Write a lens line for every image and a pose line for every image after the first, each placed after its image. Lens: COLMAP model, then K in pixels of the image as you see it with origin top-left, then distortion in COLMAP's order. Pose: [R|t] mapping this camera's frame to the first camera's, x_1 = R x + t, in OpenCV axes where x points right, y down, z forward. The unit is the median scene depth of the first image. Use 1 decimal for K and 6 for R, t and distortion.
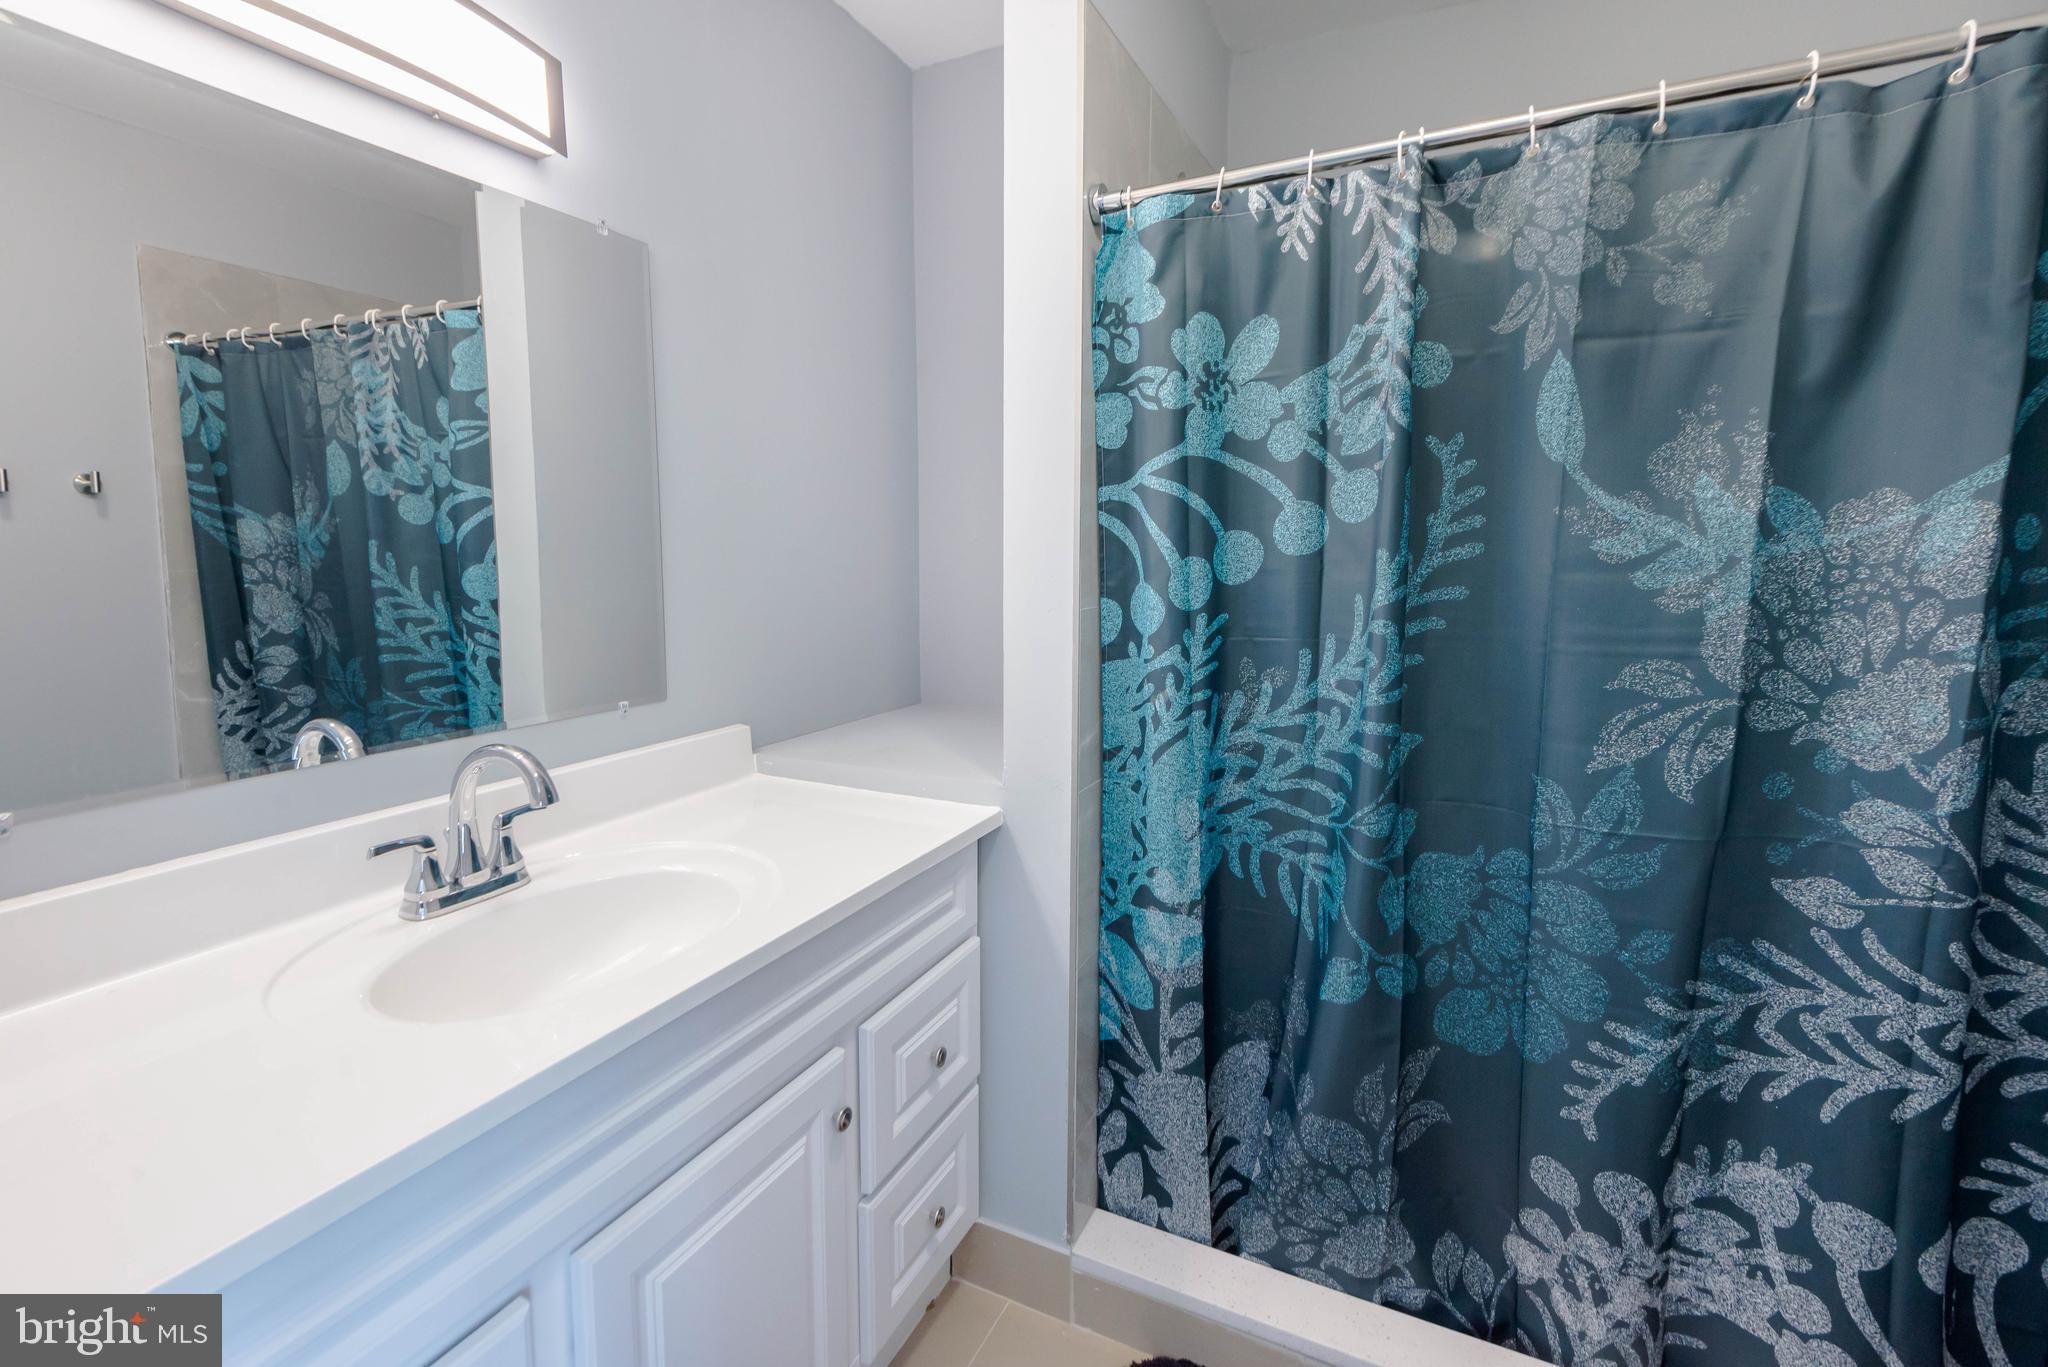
lens RADIAL K [[912.6, 0, 1036.2], [0, 912.6, 649.4], [0, 0, 1]] dist [0.030263, -0.017039]
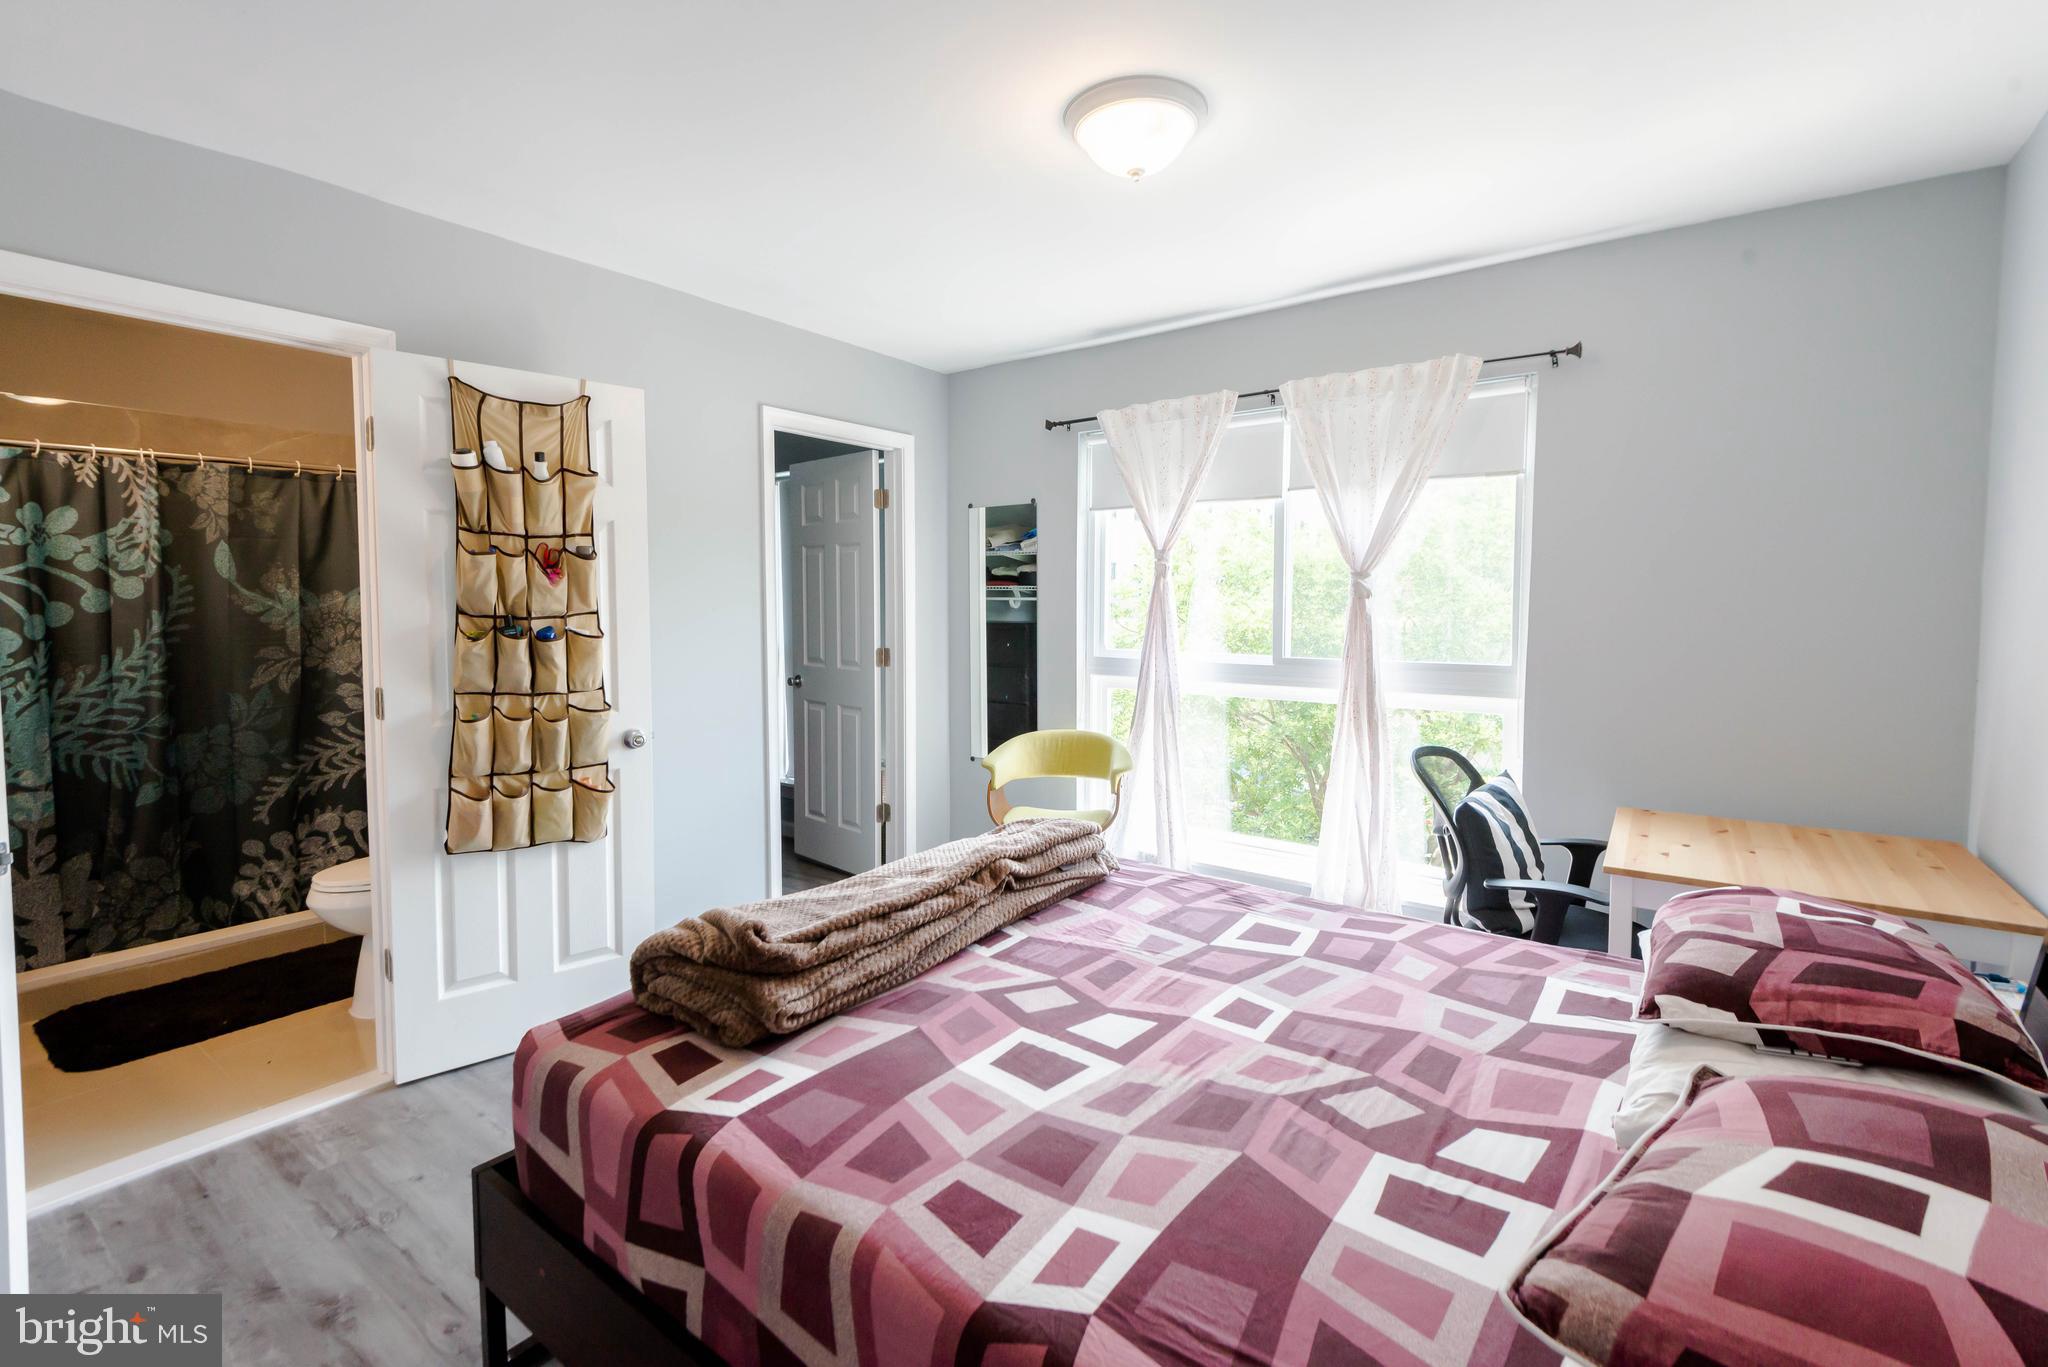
lens RADIAL K [[912.5, 0, 1015.0], [0, 912.5, 644.2], [0, 0, 1]] dist [-0.000279, 0.005201]
pose [[0.193790, -0.050306, 0.979752, -1.573180], [0.112028, 0.993286, 0.028843, 0.169743], [-0.974626, 0.104170, 0.198125, -1.724220]]
